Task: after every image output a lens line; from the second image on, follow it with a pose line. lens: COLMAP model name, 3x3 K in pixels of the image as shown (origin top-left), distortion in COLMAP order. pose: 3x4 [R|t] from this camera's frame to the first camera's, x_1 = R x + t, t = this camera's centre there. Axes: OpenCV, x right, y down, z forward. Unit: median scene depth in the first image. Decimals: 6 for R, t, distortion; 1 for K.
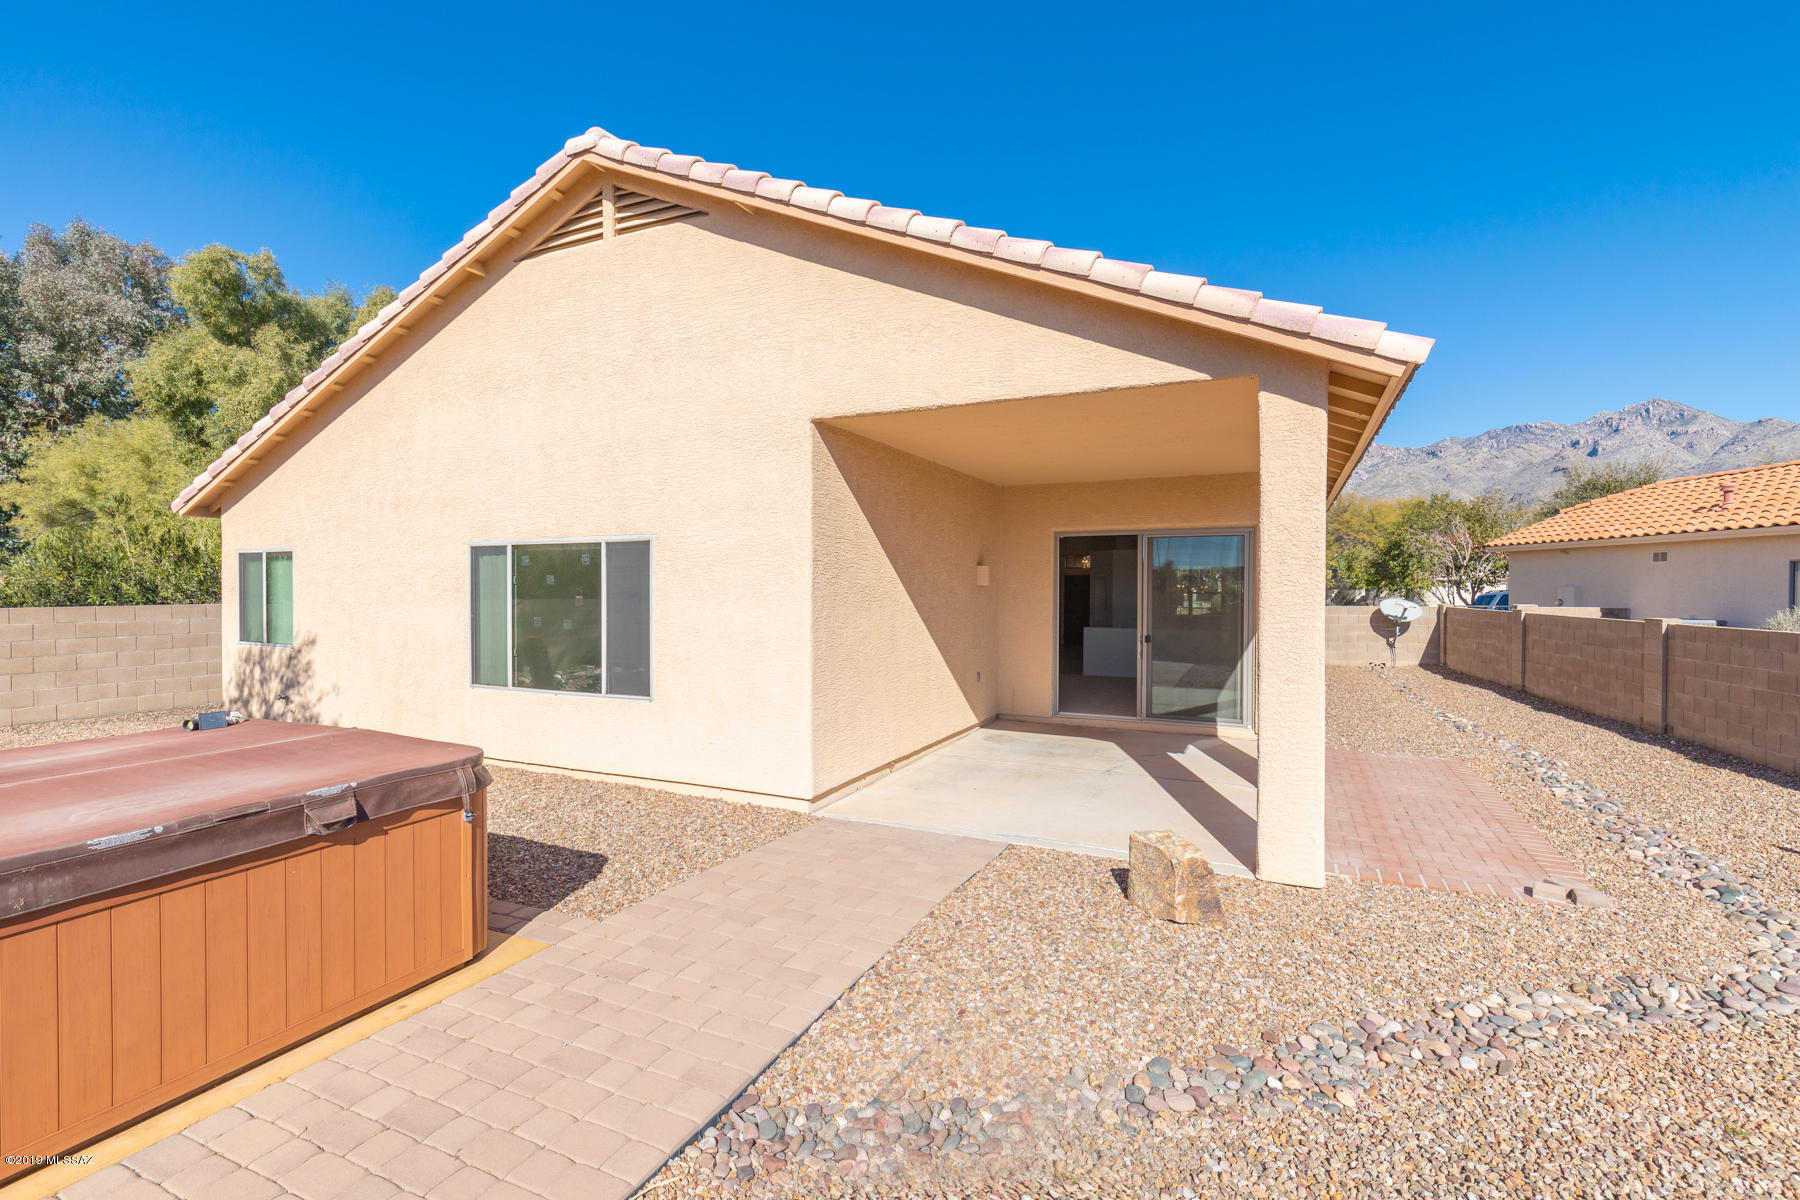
lens RADIAL K [[745.5, 0, 900.0], [0, 745.5, 600.0], [0, 0, 1]] dist [0.010054, -0.000505]
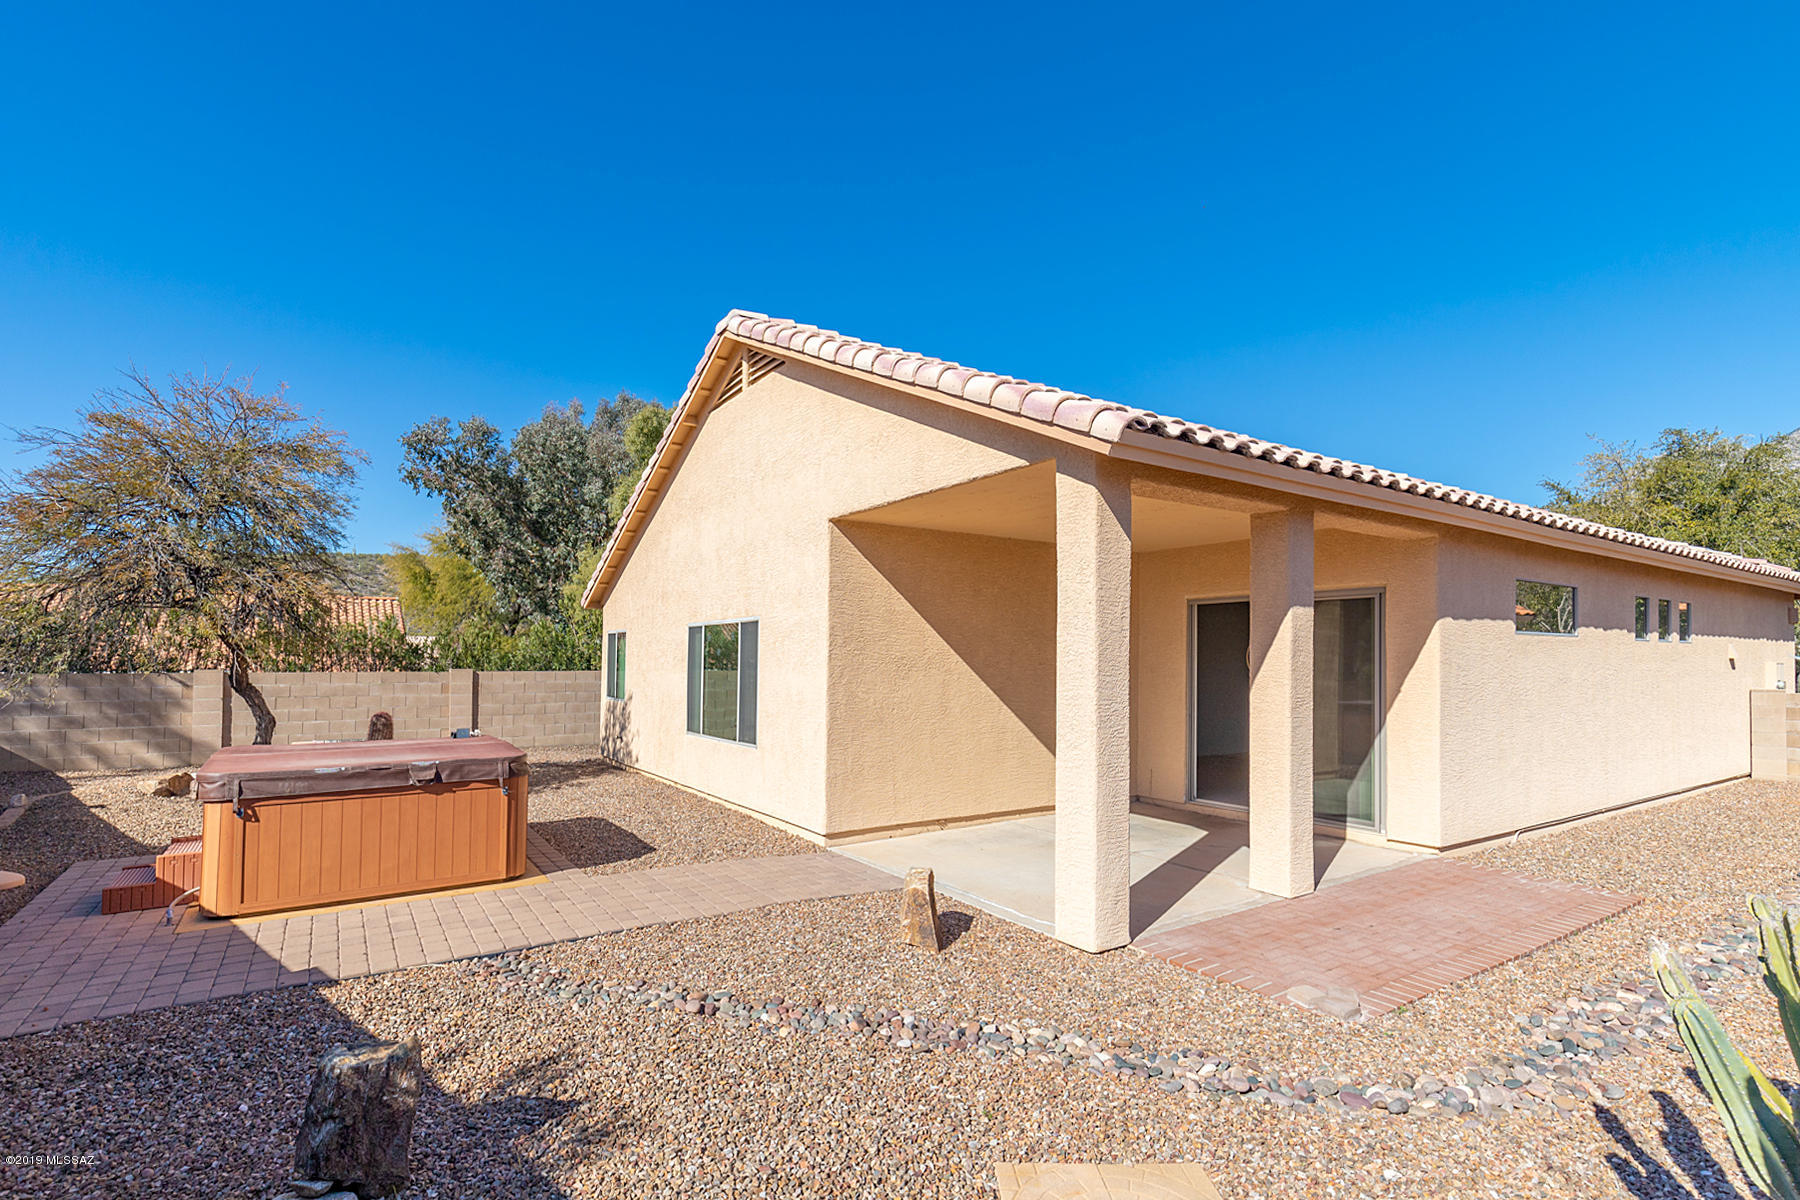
lens RADIAL K [[847.5, 0, 900.7], [0, 847.5, 635.9], [0, 0, 1]] dist [0.014562, 0.000069]
pose [[0.847827, -0.012648, -0.530123, 0.624699], [-0.011857, 0.999013, -0.042797, 0.004695], [0.530141, 0.042570, 0.846840, -0.087271]]
